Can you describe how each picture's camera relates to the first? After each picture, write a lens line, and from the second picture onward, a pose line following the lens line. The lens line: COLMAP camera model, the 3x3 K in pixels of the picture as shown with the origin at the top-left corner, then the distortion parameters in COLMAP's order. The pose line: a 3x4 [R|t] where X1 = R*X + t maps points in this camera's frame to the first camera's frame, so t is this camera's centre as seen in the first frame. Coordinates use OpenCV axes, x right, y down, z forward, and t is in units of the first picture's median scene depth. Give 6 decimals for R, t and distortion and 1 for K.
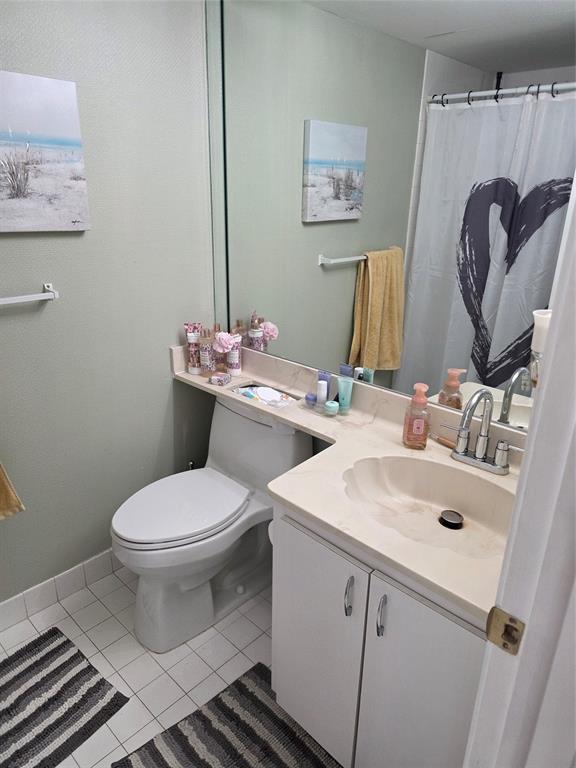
lens RADIAL K [[516.3, 0, 297.6], [0, 516.3, 384.3], [0, 0, 1]] dist [0.072561, 0.000830]
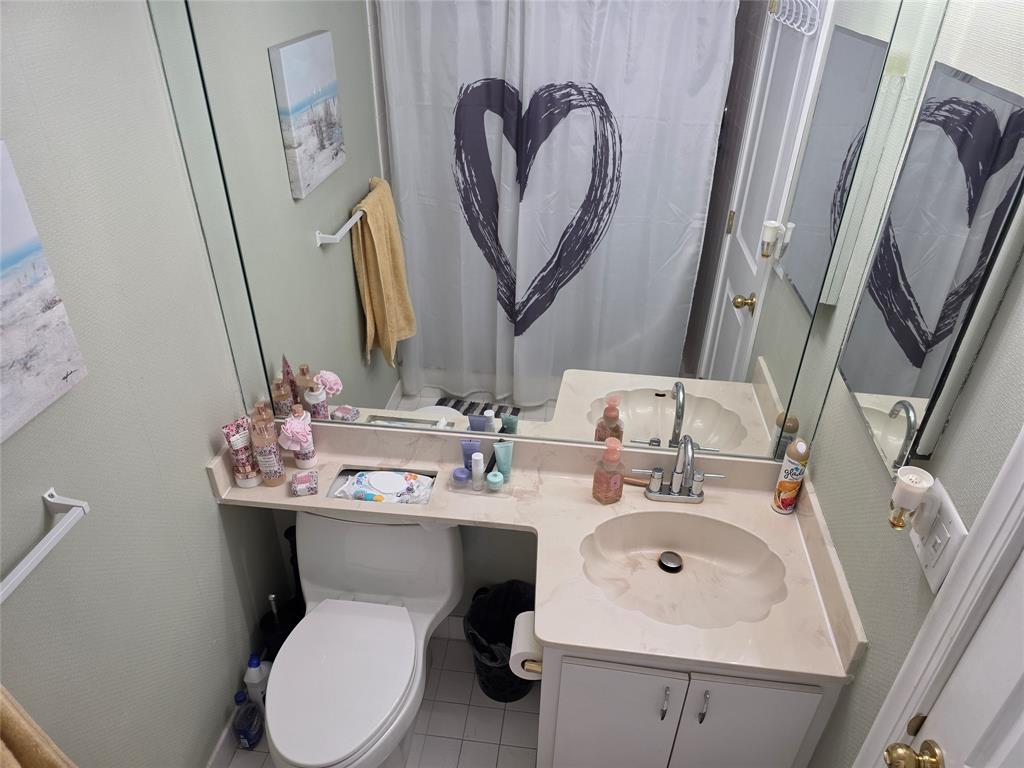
lens RADIAL K [[688.4, 0, 512.0], [0, 688.4, 384.0], [0, 0, 1]] dist [0.072561, 0.000830]
pose [[0.807762, -0.325221, 0.491682, -0.325569], [0.204911, 0.936945, 0.283099, -0.328804], [-0.552749, -0.127926, 0.823470, 0.087730]]
